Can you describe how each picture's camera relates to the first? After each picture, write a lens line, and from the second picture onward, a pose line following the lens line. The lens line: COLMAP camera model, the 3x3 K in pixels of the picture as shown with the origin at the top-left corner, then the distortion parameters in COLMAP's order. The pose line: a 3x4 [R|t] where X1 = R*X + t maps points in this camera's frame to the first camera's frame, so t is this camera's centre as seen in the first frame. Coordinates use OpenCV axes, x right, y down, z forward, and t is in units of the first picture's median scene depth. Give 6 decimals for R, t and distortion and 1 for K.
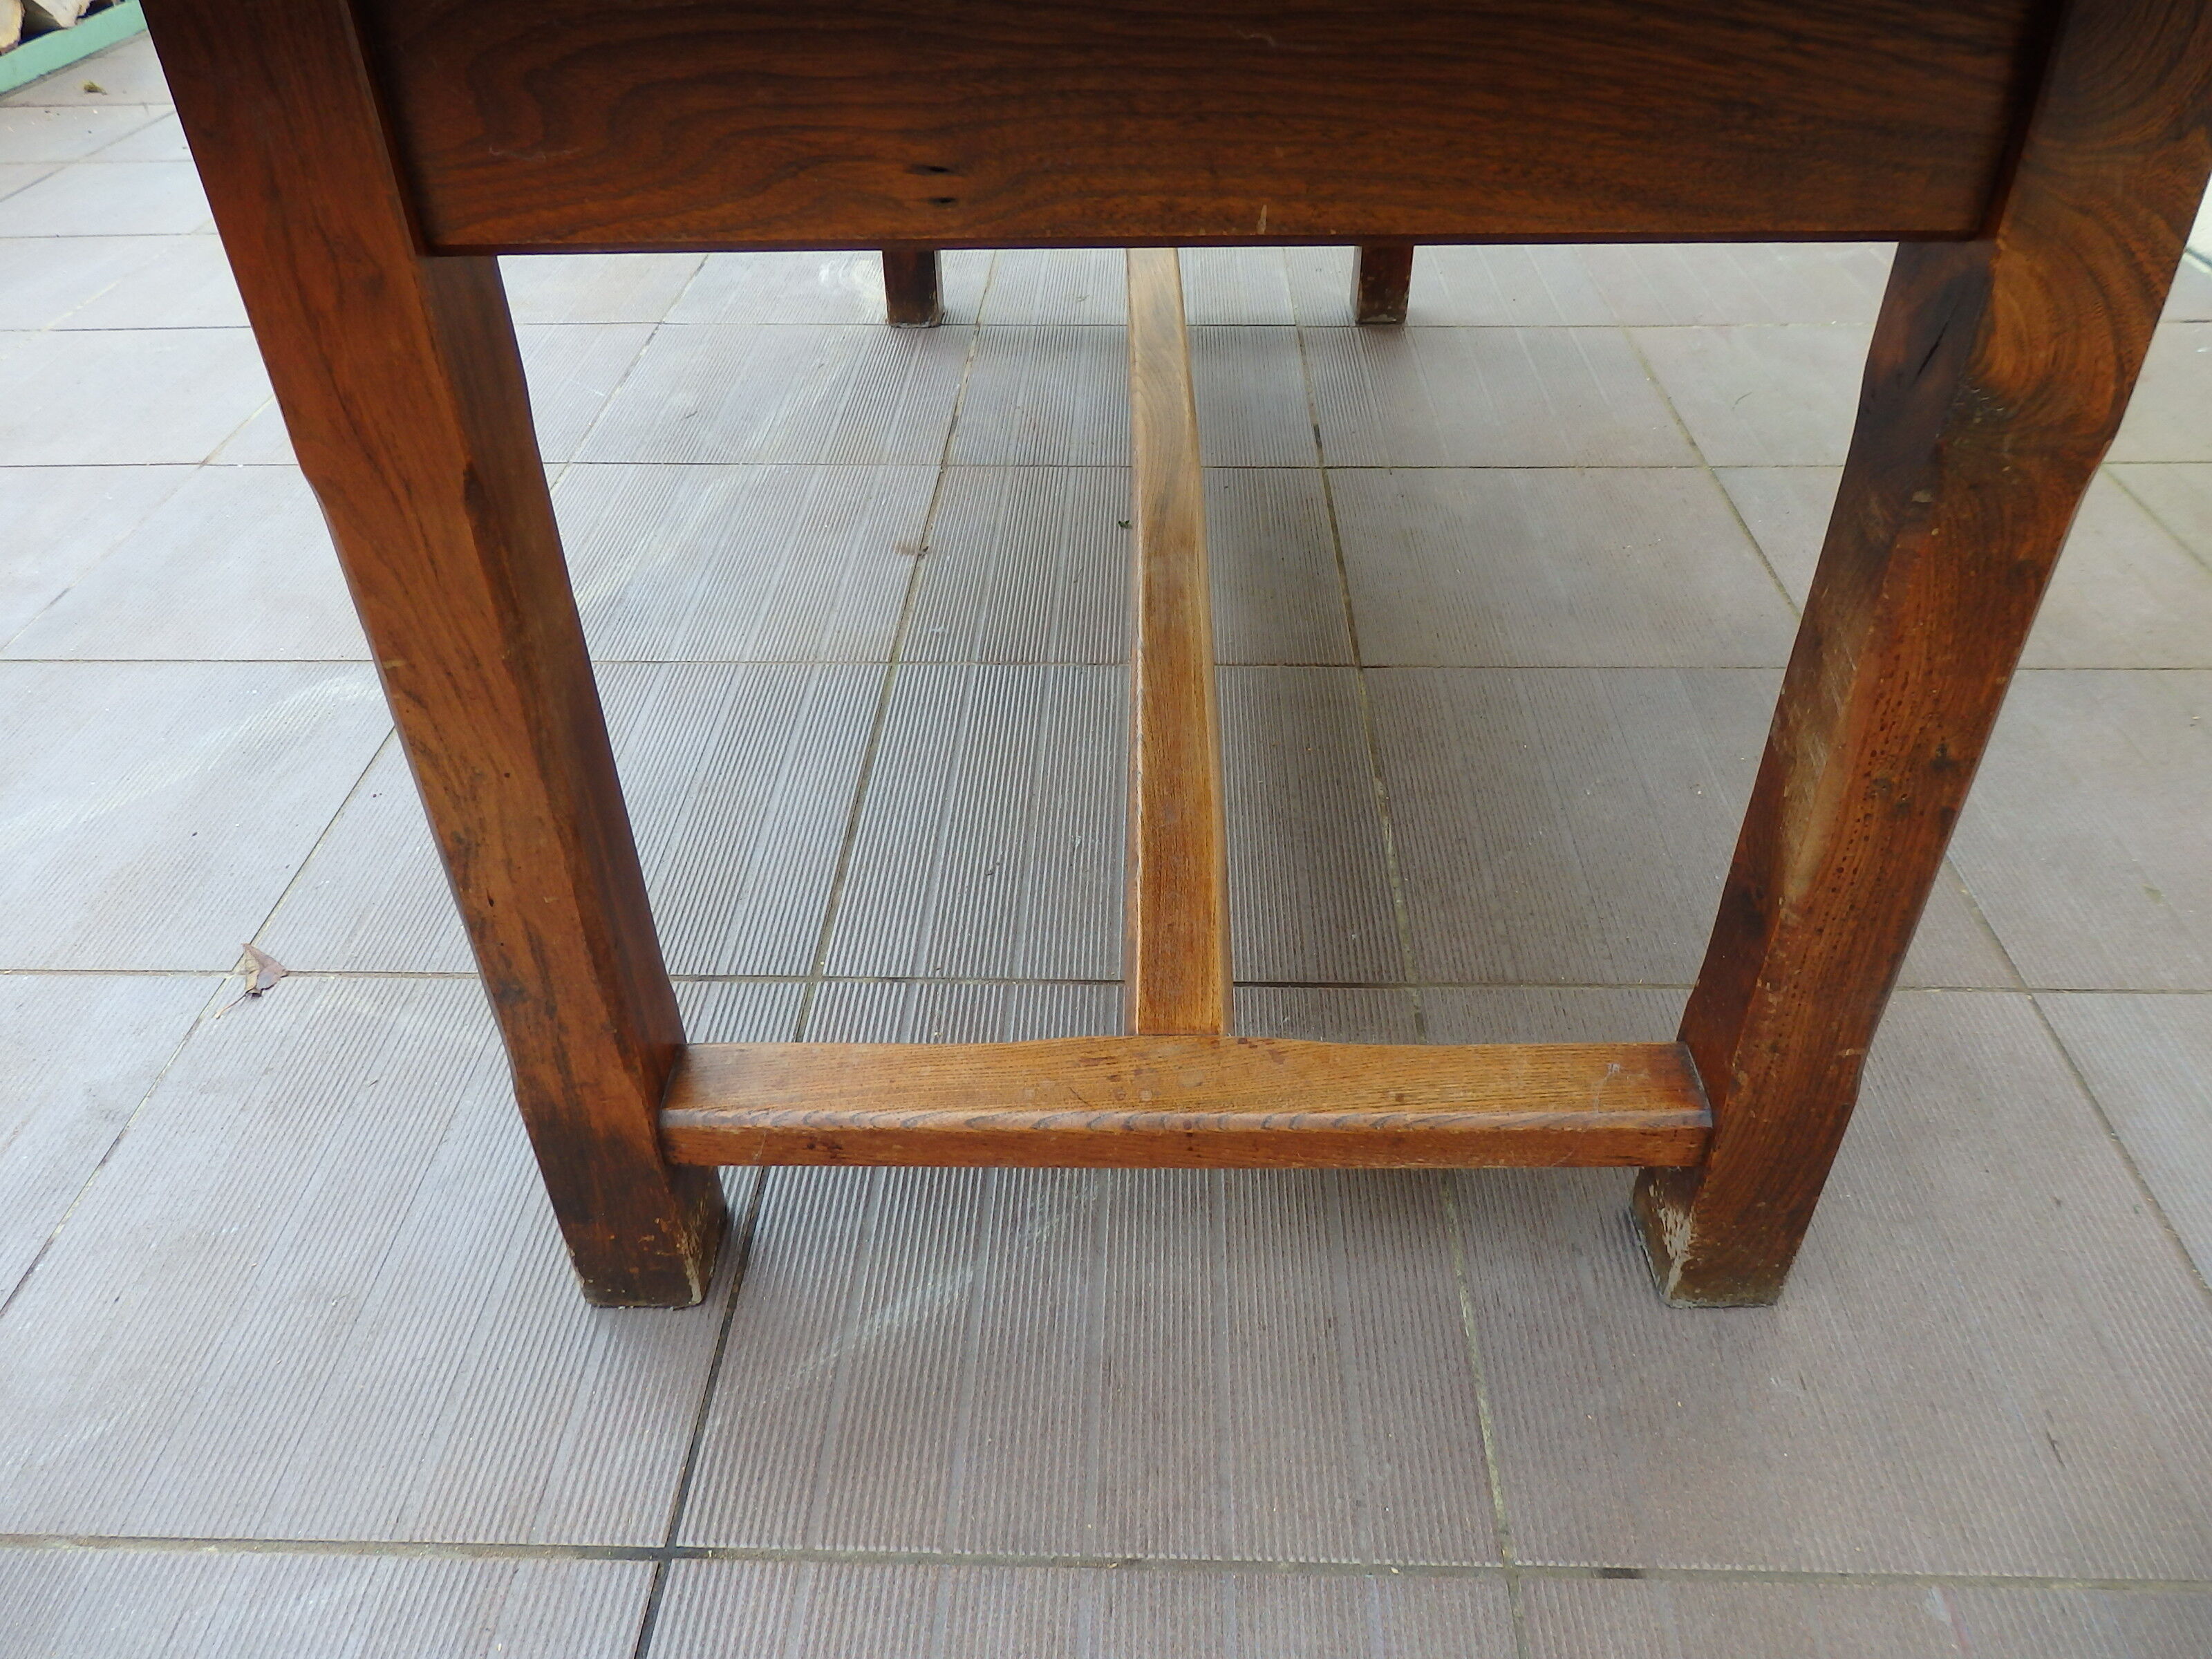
lens RADIAL K [[1569.0, 0, 1106.0], [0, 1569.0, 781.8], [0, 0, 1]] dist [0.005667, -0.004869]
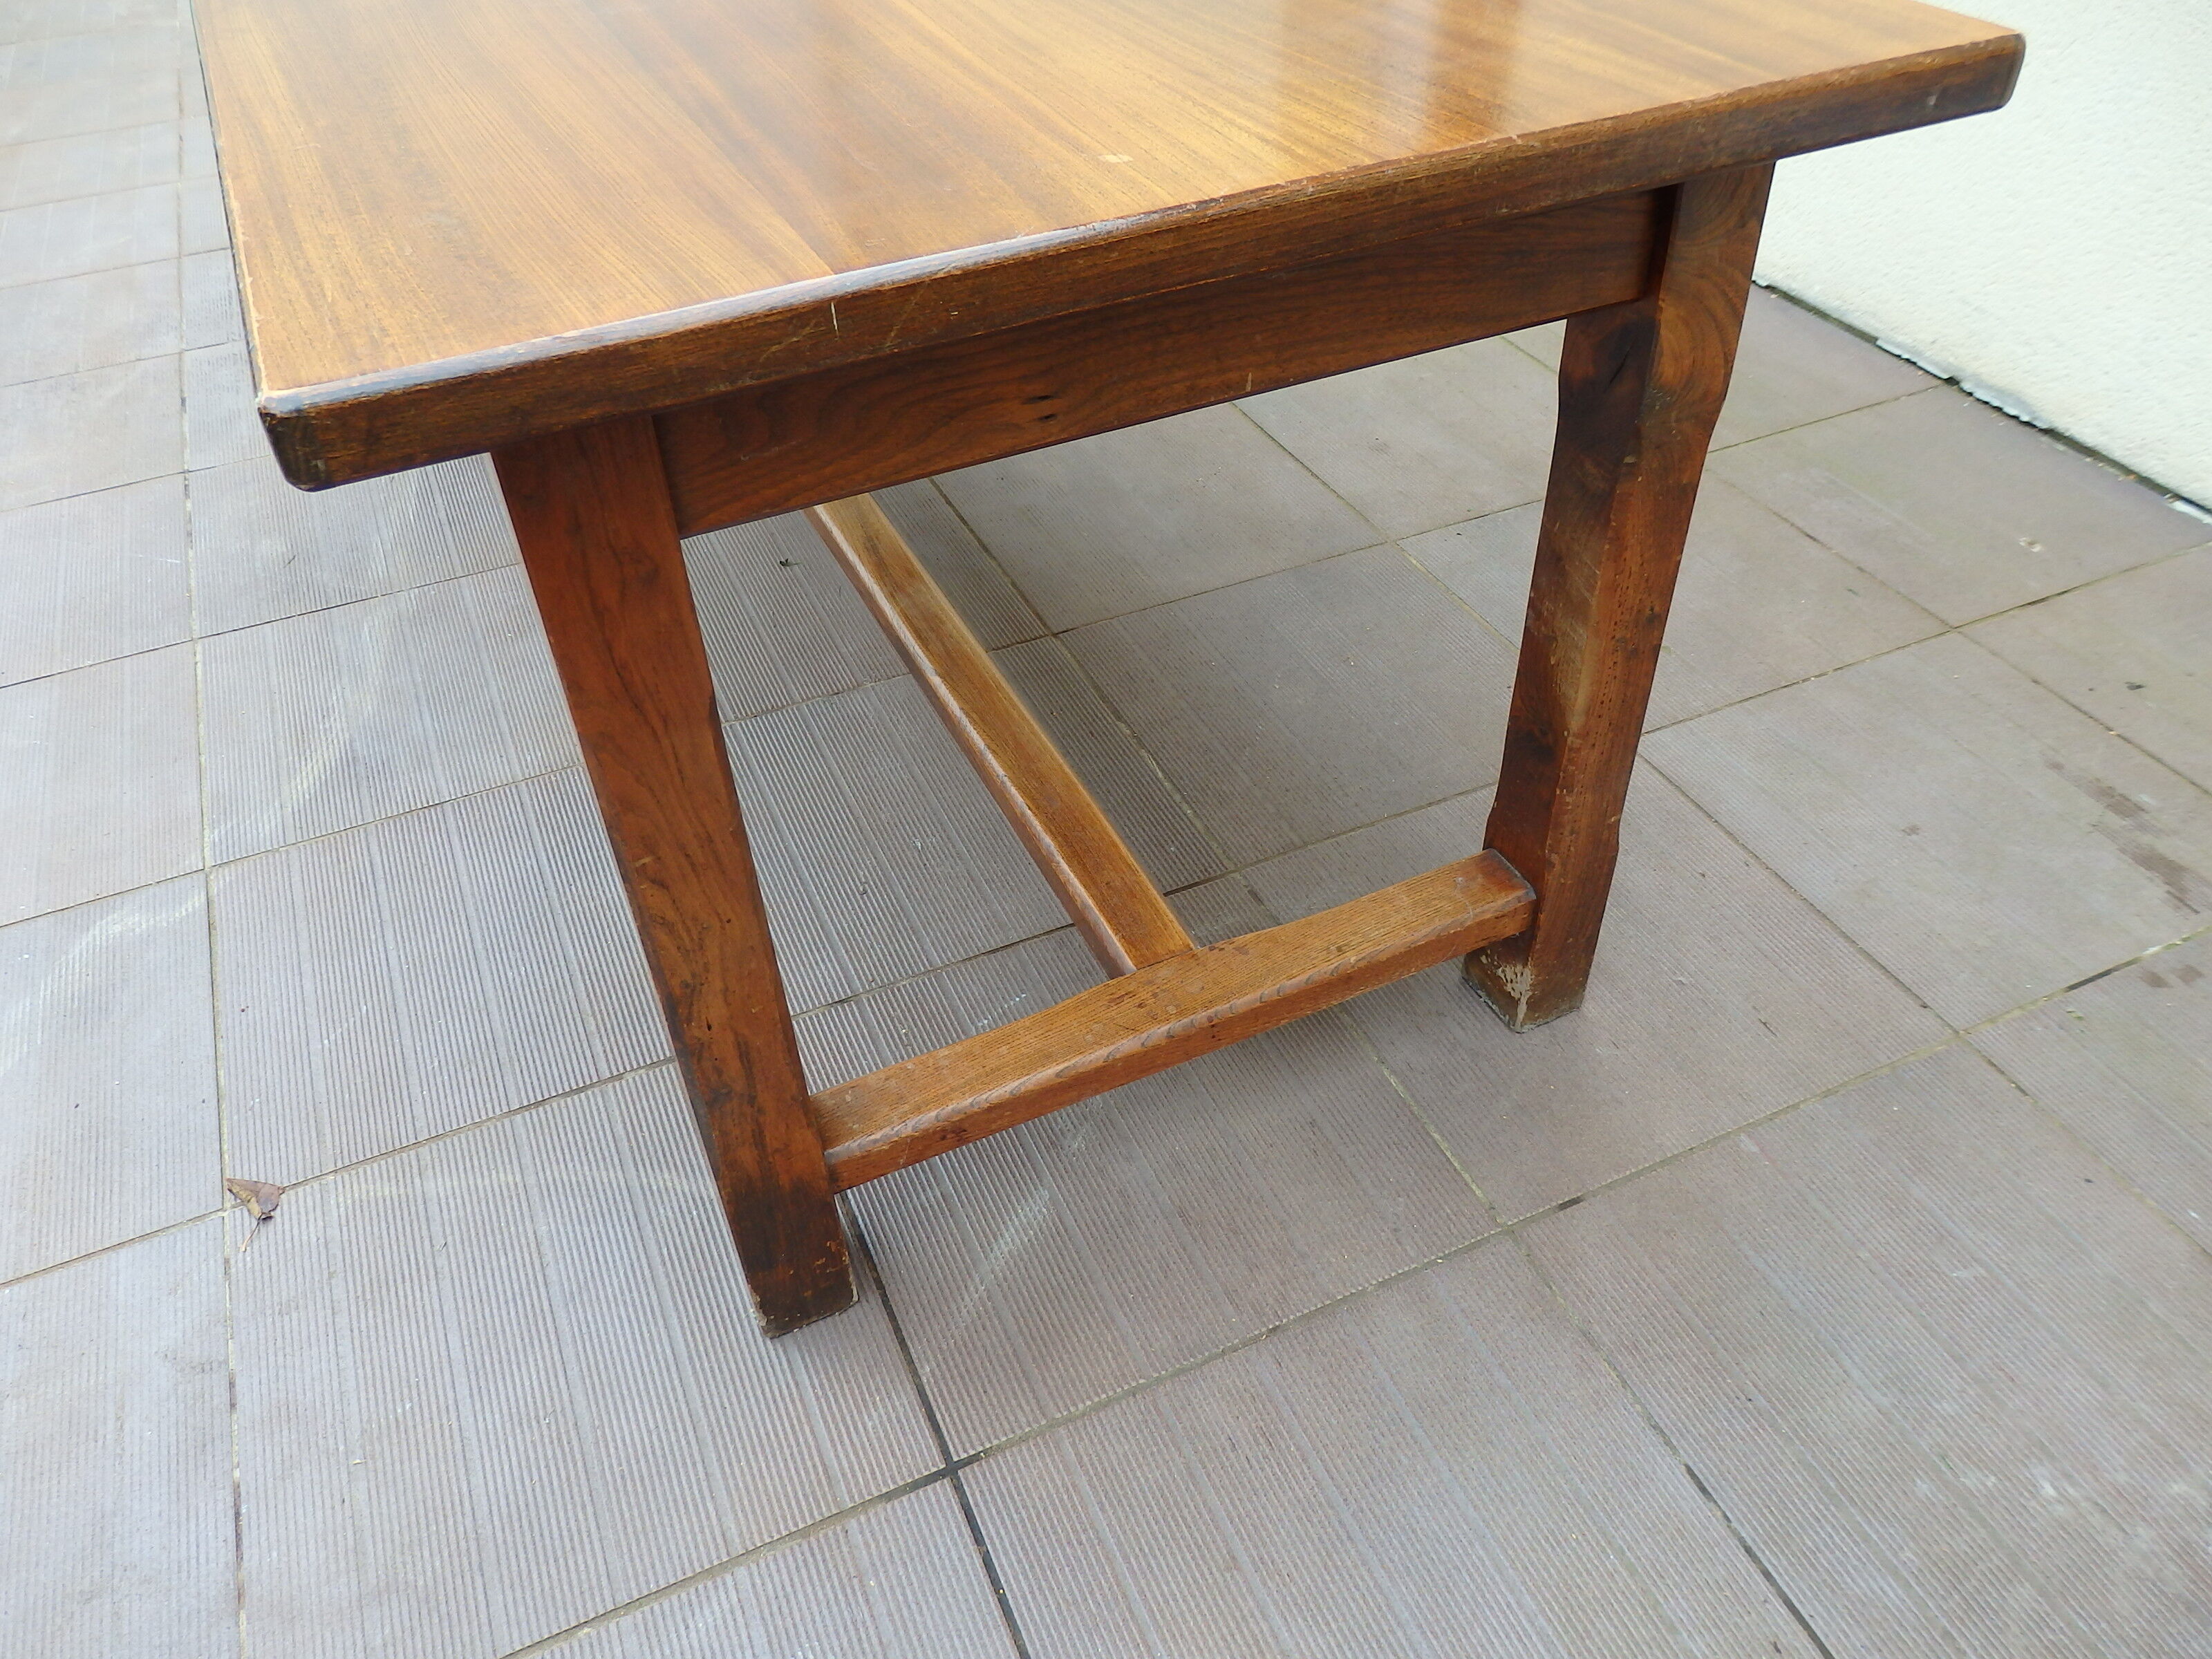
lens RADIAL K [[1613.4, 0, 1118.1], [0, 1613.4, 870.0], [0, 0, 1]] dist [-0.000660, 0.000386]
pose [[0.899384, -0.304740, 0.313437, -0.501278], [0.275341, 0.951778, 0.135298, -0.133102], [-0.339553, -0.035383, 0.939921, -0.309495]]
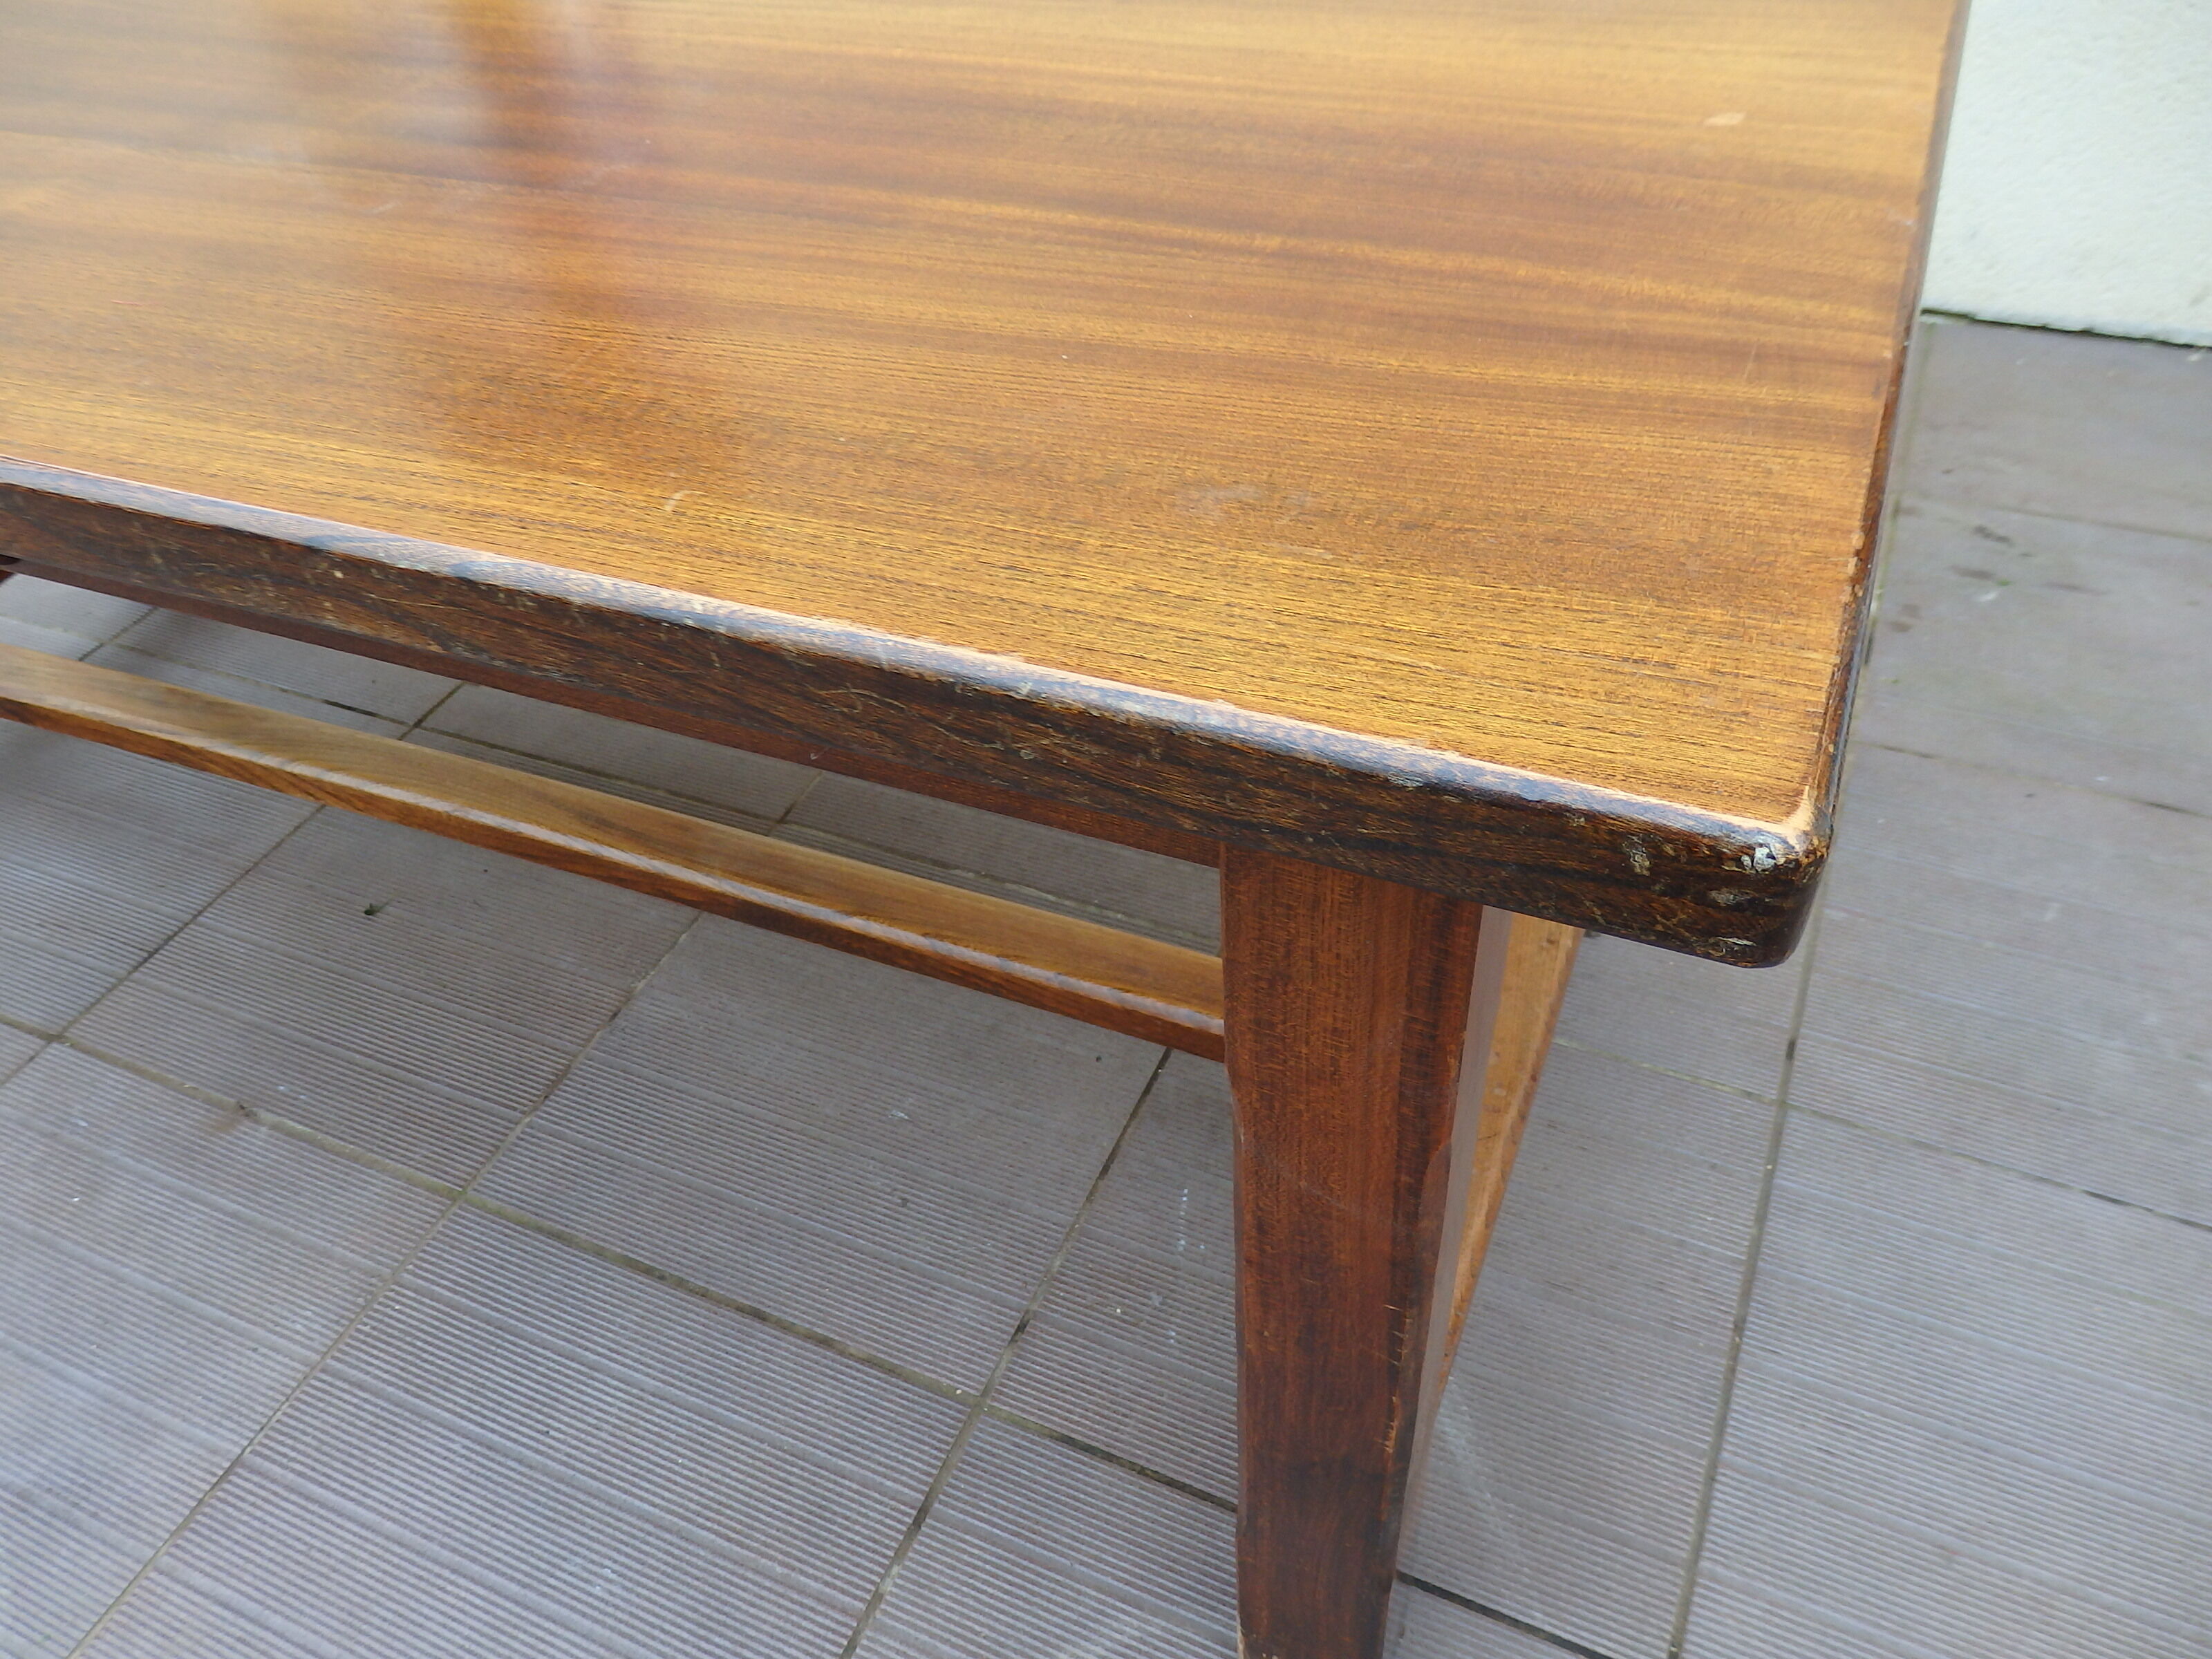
lens RADIAL K [[1605.0, 0, 1077.4], [0, 1605.0, 882.3], [0, 0, 1]] dist [-0.002401, 0.004010]
pose [[0.388842, -0.654000, 0.648911, -0.947304], [0.594753, 0.716103, 0.365329, -0.657104], [-0.703612, 0.243887, 0.667420, 0.493025]]
